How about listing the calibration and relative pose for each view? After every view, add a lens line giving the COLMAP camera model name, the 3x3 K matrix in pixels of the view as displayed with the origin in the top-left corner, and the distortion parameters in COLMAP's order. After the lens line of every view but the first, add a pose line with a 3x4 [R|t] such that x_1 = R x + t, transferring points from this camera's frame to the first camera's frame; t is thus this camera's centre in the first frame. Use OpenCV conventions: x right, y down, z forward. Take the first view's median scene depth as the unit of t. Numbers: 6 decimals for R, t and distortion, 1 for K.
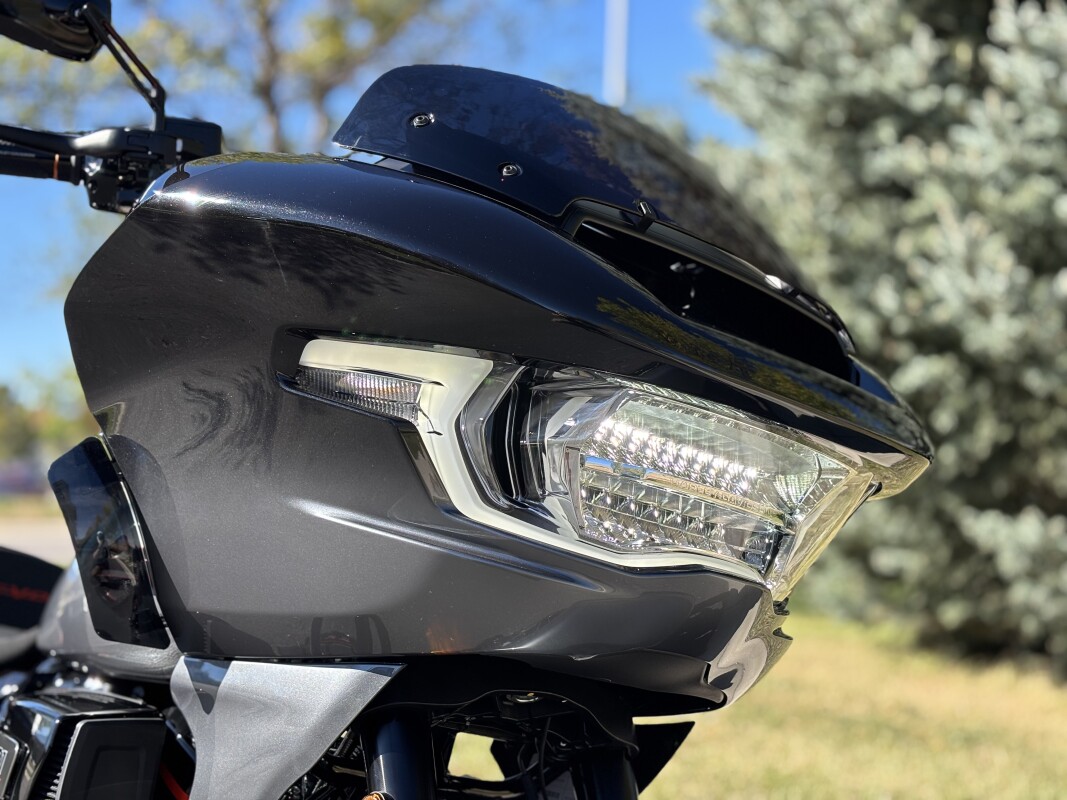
lens RADIAL K [[1695.9, 0, 533.4], [0, 1695.9, 366.2], [0, 0, 1]] dist [0.143412, -0.026535]
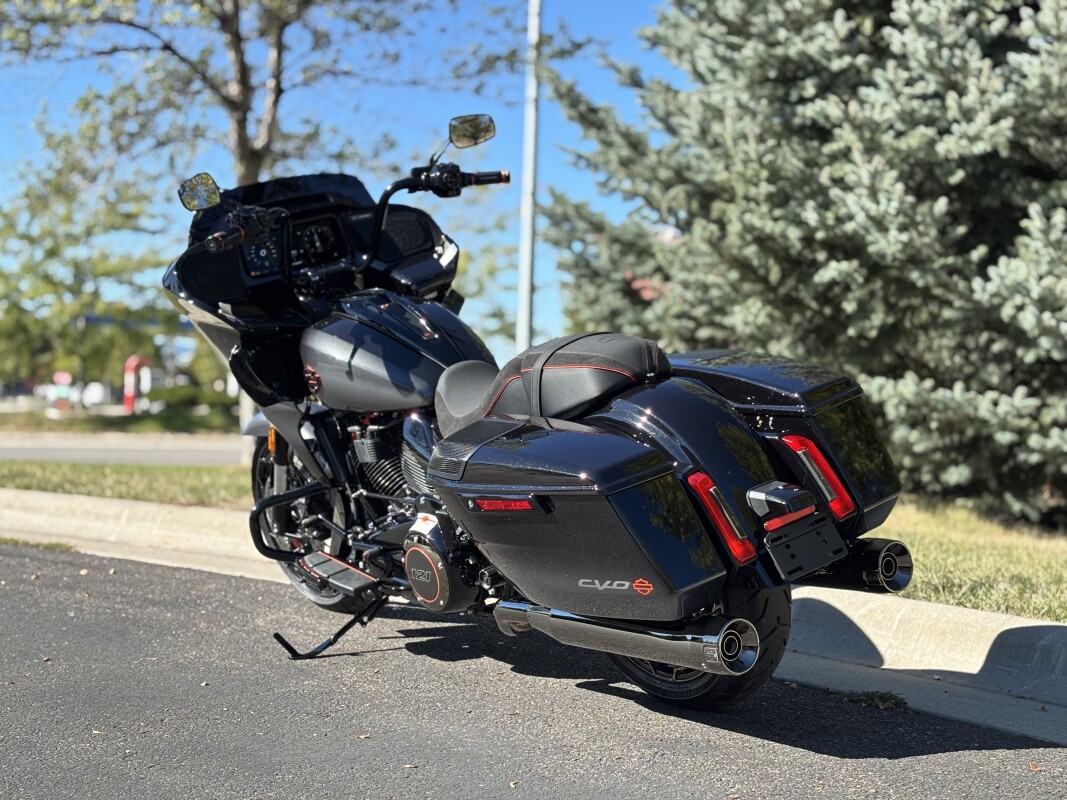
lens RADIAL K [[1622.2, 0, 529.8], [0, 1622.2, 427.8], [0, 0, 1]] dist [0.156072, -0.801981]
pose [[0.998375, 0.005307, 0.056730, -0.083666], [-0.010134, 0.996317, 0.085144, 0.019669], [-0.056069, -0.085580, 0.994752, -0.273277]]
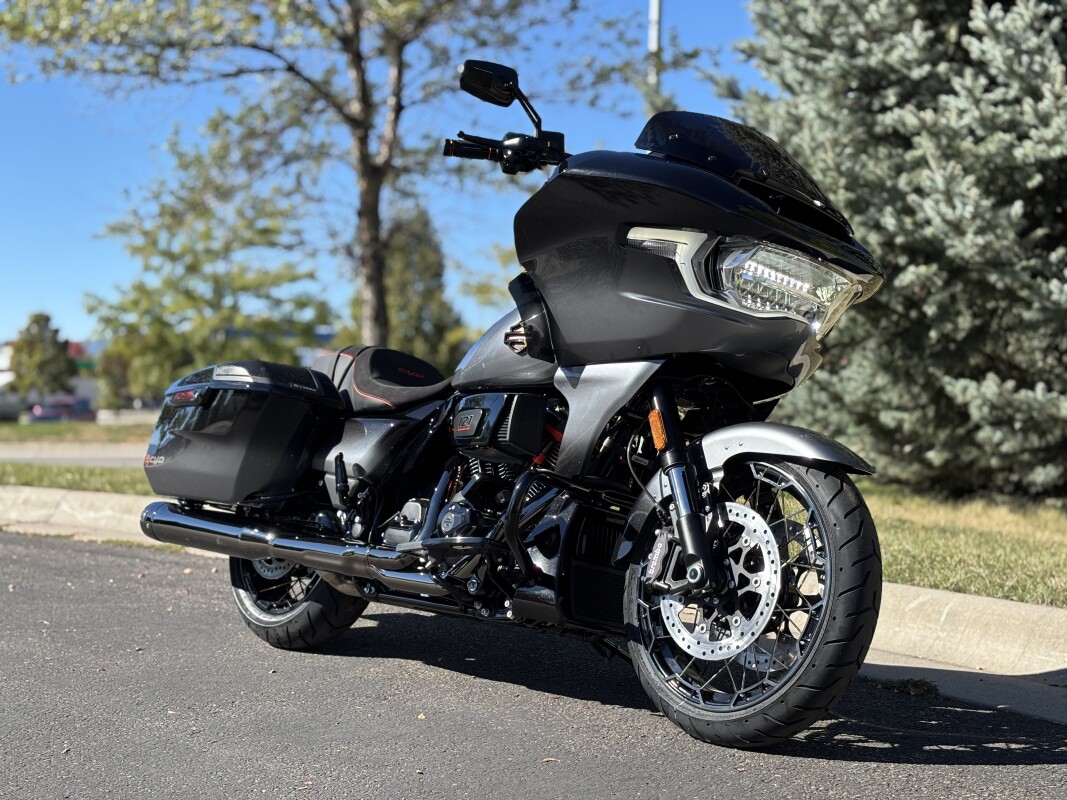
lens RADIAL K [[1619.8, 0, 533.5], [0, 1619.8, 400.0], [0, 0, 1]] dist [0.136025, -0.694232]
pose [[0.999761, -0.003569, -0.021552, -0.050064], [0.004933, 0.997964, 0.063591, 0.019058], [0.021281, -0.063682, 0.997743, -0.313032]]
